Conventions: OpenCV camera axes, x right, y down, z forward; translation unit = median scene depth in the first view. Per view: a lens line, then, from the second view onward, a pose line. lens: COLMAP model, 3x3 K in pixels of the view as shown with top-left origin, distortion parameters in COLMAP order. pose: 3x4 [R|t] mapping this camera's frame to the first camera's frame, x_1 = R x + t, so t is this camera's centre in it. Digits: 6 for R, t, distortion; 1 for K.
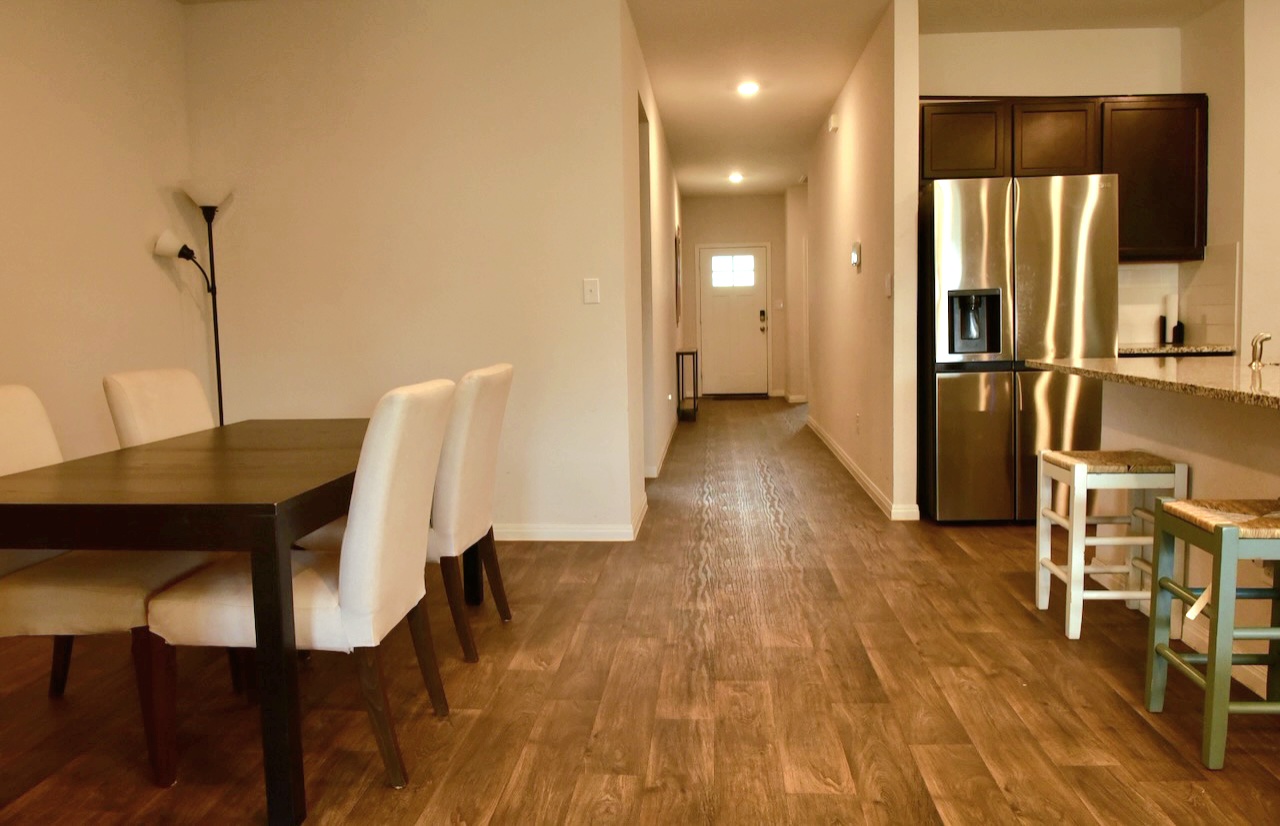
lens RADIAL K [[964.2, 0, 640.0], [0, 964.2, 413.0], [0, 0, 1]] dist [-0.000840, -0.002828]
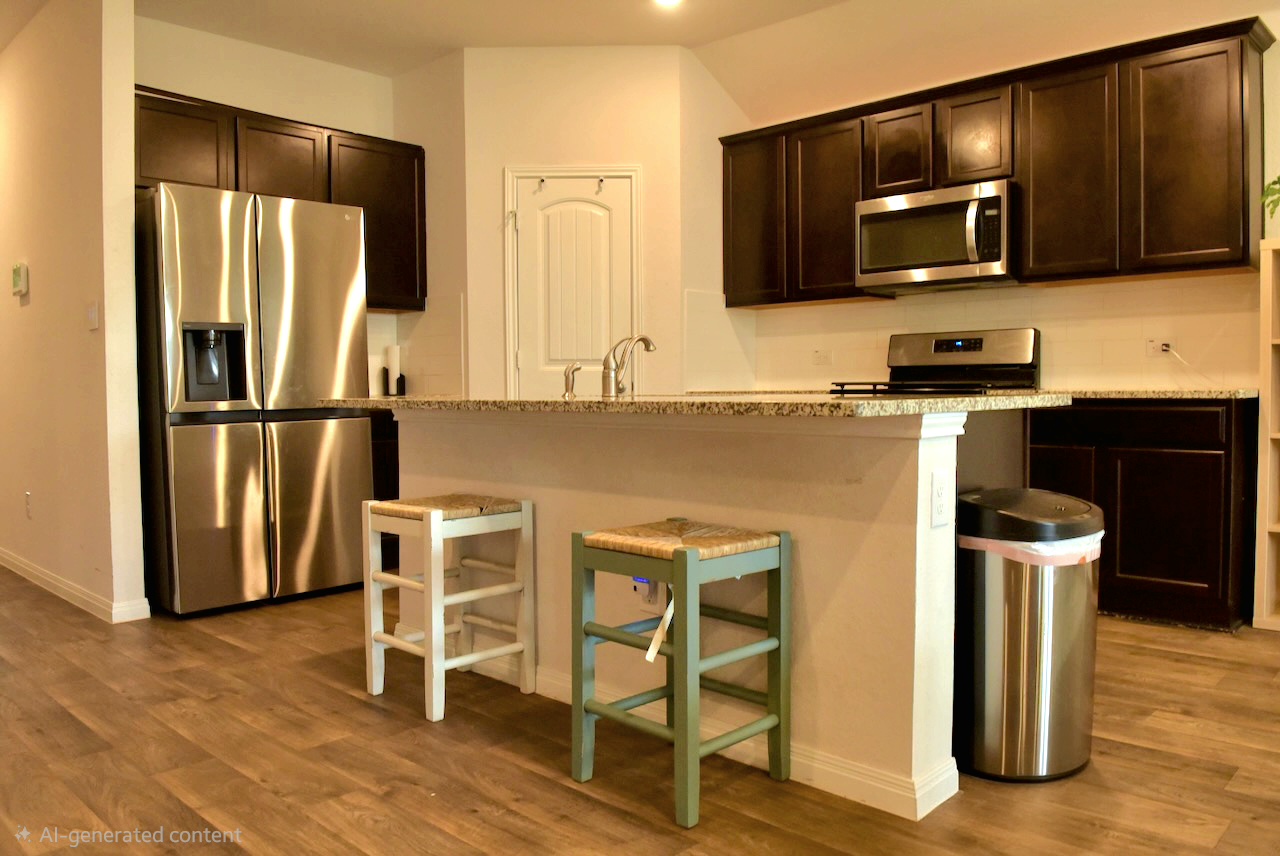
lens RADIAL K [[968.1, 0, 640.0], [0, 968.1, 428.0], [0, 0, 1]] dist [-0.016779, -0.001096]
pose [[0.642550, -0.016465, 0.766067, -0.076037], [0.068892, 0.996961, -0.036356, 0.024485], [-0.763140, 0.076136, 0.641732, 0.314072]]
